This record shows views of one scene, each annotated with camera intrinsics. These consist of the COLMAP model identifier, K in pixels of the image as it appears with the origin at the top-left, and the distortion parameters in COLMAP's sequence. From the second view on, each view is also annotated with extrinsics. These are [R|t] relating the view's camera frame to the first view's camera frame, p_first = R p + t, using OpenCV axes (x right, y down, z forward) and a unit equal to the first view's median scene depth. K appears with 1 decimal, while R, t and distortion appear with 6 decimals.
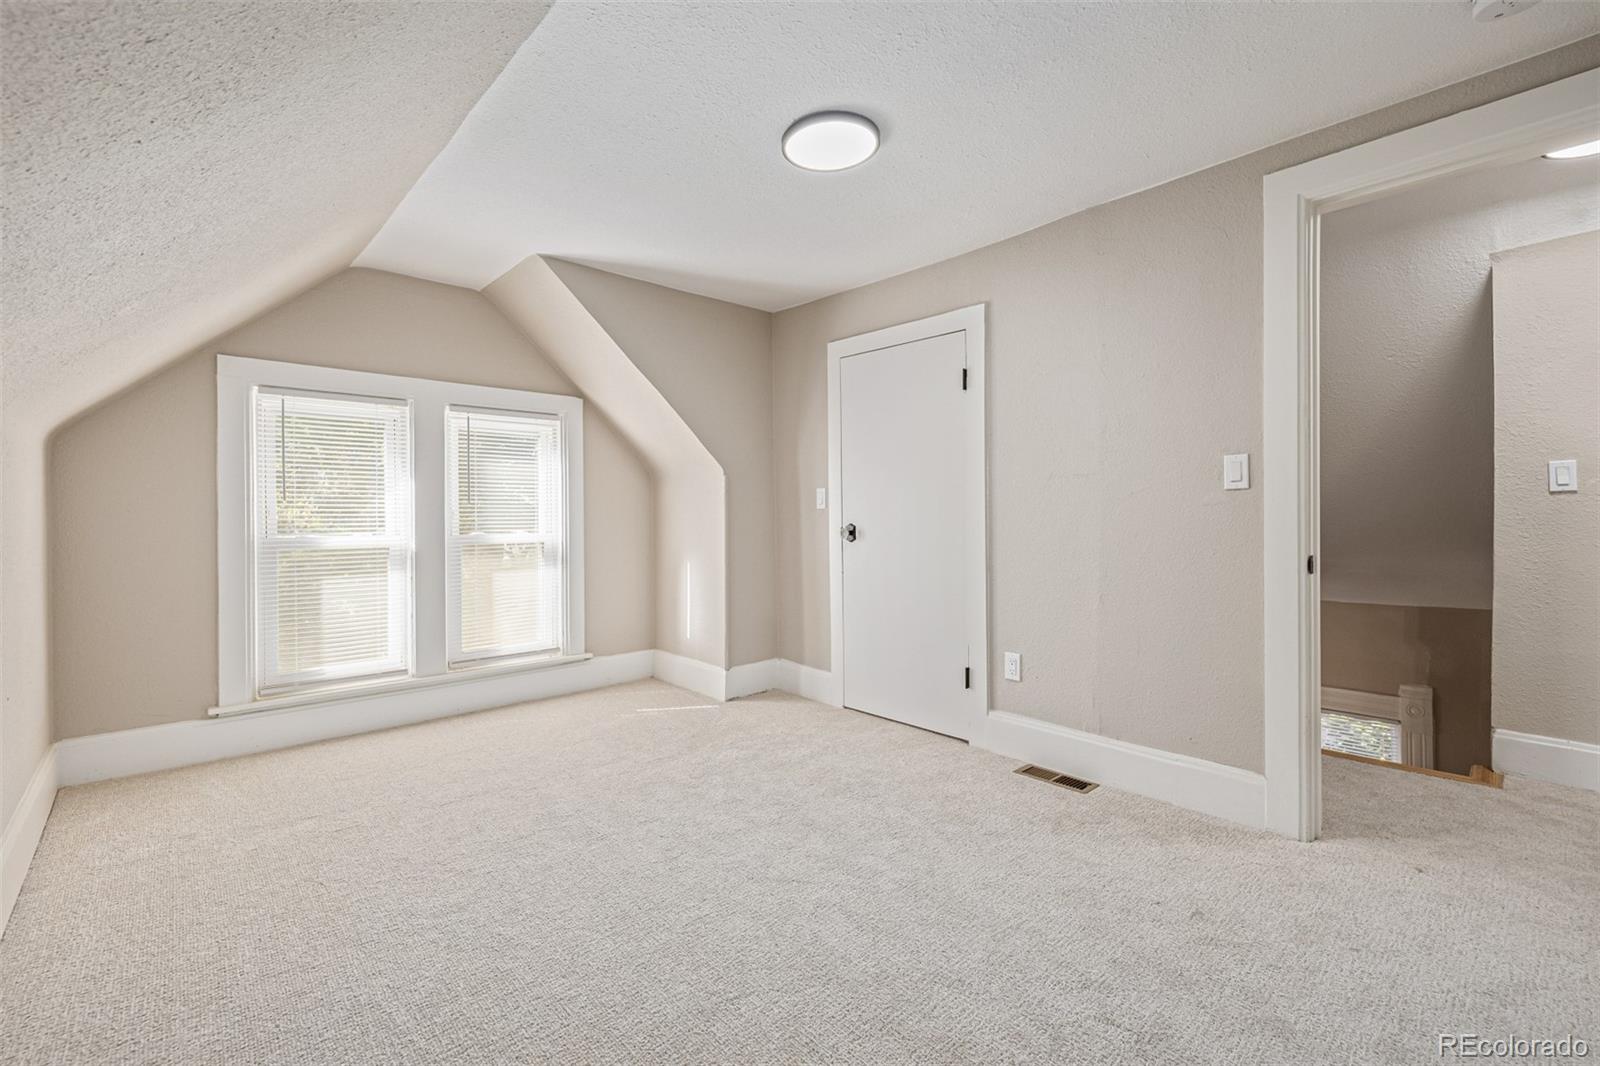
lens RADIAL K [[676.8, 0, 789.9], [0, 676.8, 520.8], [0, 0, 1]] dist [-0.000635, -0.000183]
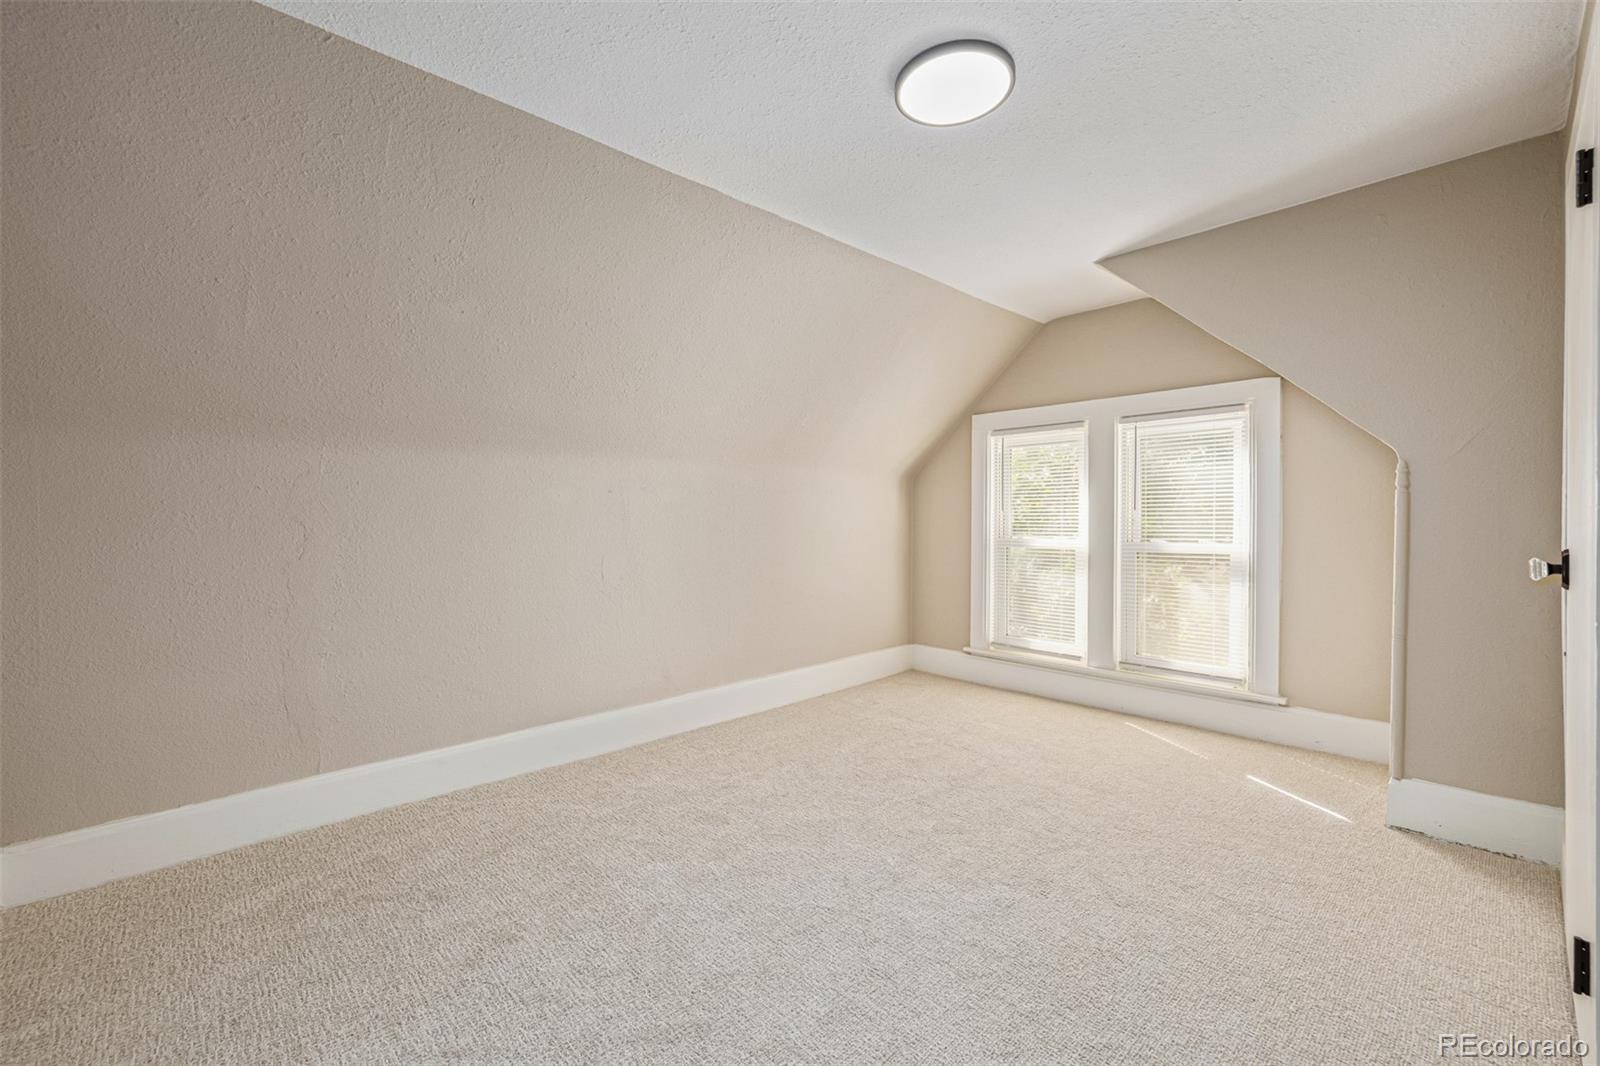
lens RADIAL K [[659.5, 0, 800.0], [0, 659.5, 533.0], [0, 0, 1]] dist [-0.000230, 0.000004]
pose [[0.022141, 0.020587, -0.999543, 0.532381], [-0.012020, 0.999721, 0.020324, -0.007007], [0.999683, 0.011565, 0.022383, 0.490737]]
